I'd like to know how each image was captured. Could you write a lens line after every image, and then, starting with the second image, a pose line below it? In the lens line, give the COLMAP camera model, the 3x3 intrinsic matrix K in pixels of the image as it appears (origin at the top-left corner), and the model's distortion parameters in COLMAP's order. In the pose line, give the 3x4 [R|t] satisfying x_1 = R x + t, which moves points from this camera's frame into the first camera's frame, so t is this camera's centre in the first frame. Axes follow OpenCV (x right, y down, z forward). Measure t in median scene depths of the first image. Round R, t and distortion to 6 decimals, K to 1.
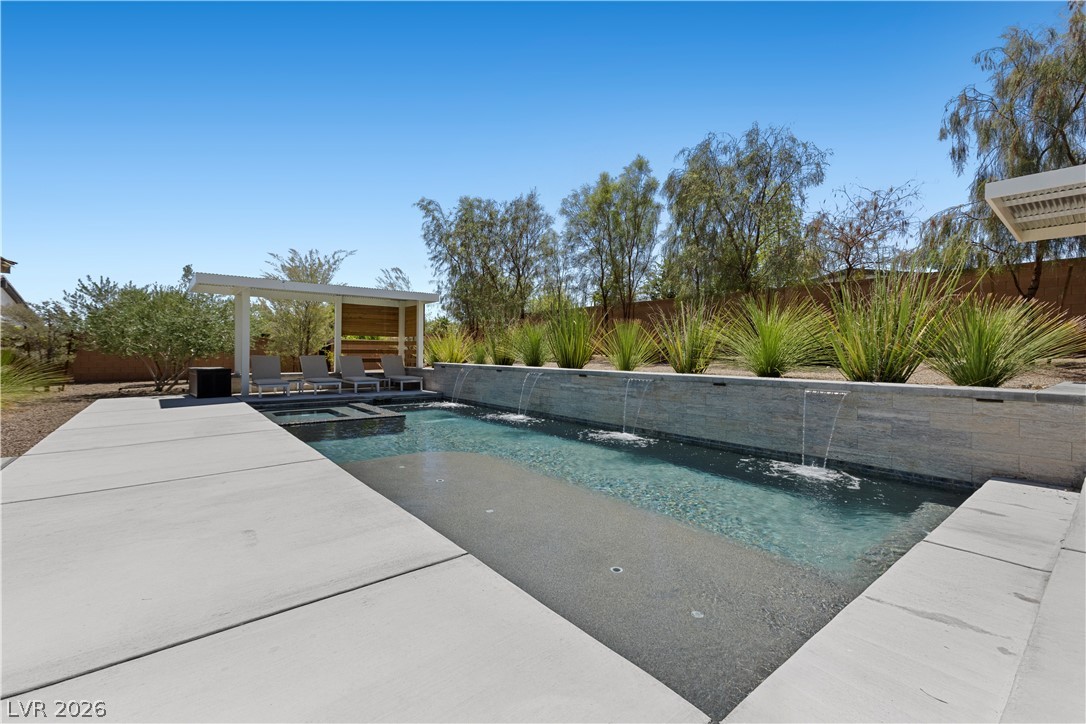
lens RADIAL K [[474.8, 0, 543.8], [0, 474.8, 353.2], [0, 0, 1]] dist [-0.006152, 0.001120]
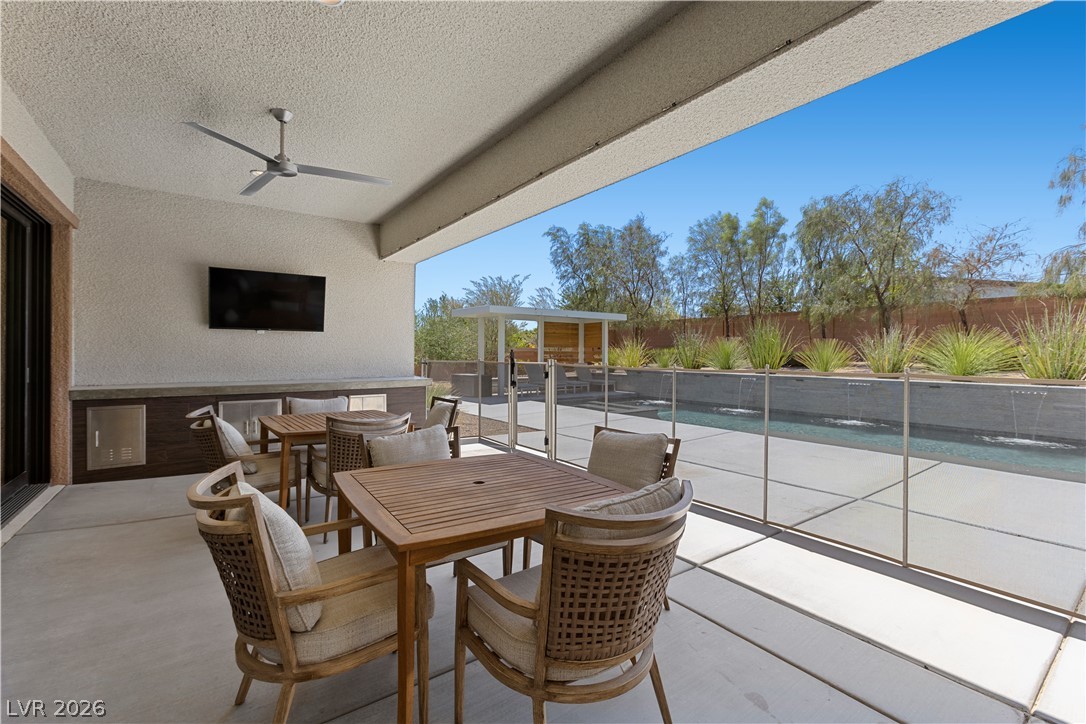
lens RADIAL K [[474.8, 0, 524.6], [0, 474.8, 349.5], [0, 0, 1]] dist [-0.006152, 0.001120]
pose [[0.997761, -0.007733, -0.066430, -0.425924], [0.007411, 0.999960, -0.005093, -0.027835], [0.066467, 0.004589, 0.997778, -0.297341]]
